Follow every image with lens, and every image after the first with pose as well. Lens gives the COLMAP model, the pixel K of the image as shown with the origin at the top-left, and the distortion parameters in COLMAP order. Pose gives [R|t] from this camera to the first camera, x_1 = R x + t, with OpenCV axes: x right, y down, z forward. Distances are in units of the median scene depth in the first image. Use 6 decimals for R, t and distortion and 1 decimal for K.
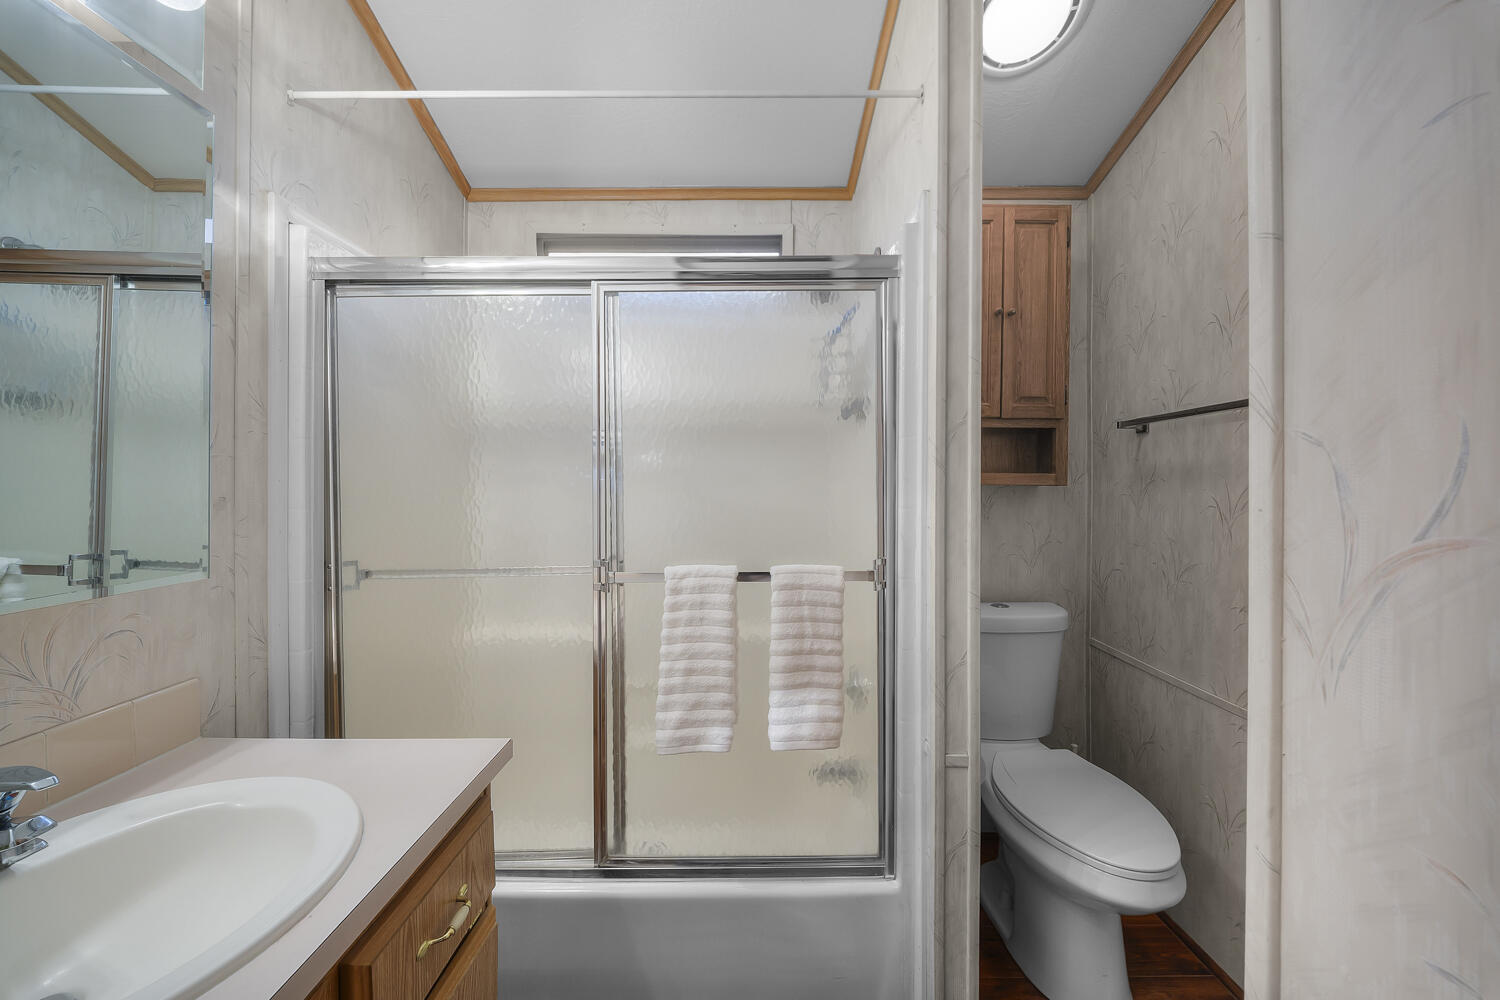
lens RADIAL K [[527.9, 0, 753.9], [0, 527.9, 489.1], [0, 0, 1]] dist [0.001009, -0.001861]
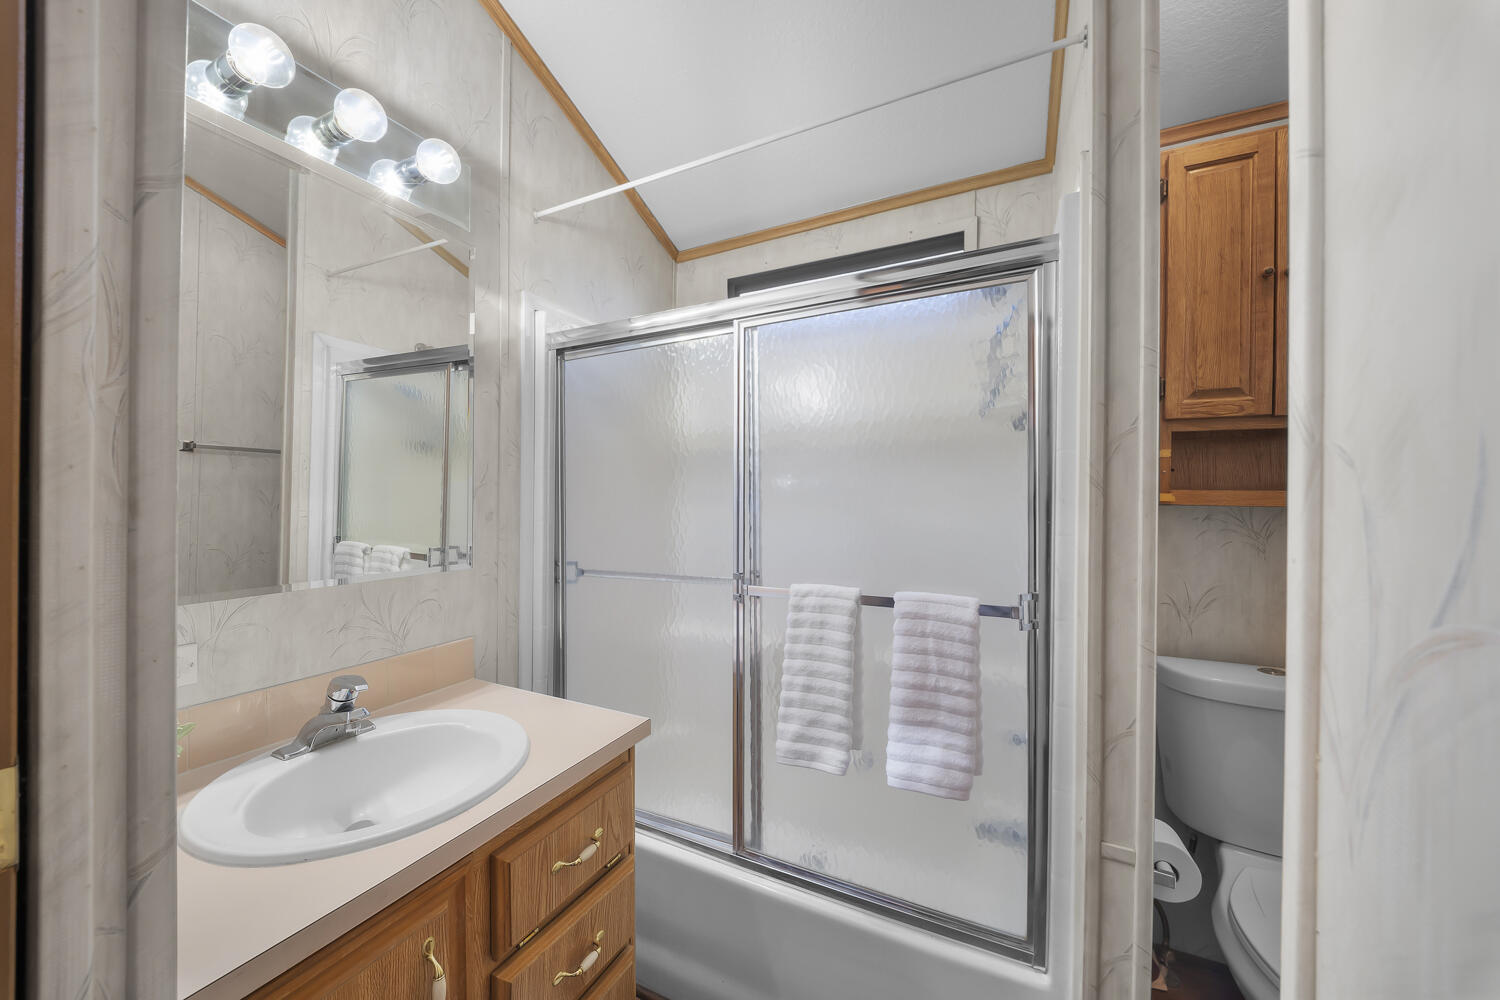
lens RADIAL K [[527.9, 0, 745.9], [0, 527.9, 503.9], [0, 0, 1]] dist [0.001009, -0.001861]
pose [[0.895195, 0.006901, -0.445621, 0.218618], [-0.008246, 0.999965, -0.001080, -0.009421], [0.445598, 0.004641, 0.895221, 0.028806]]
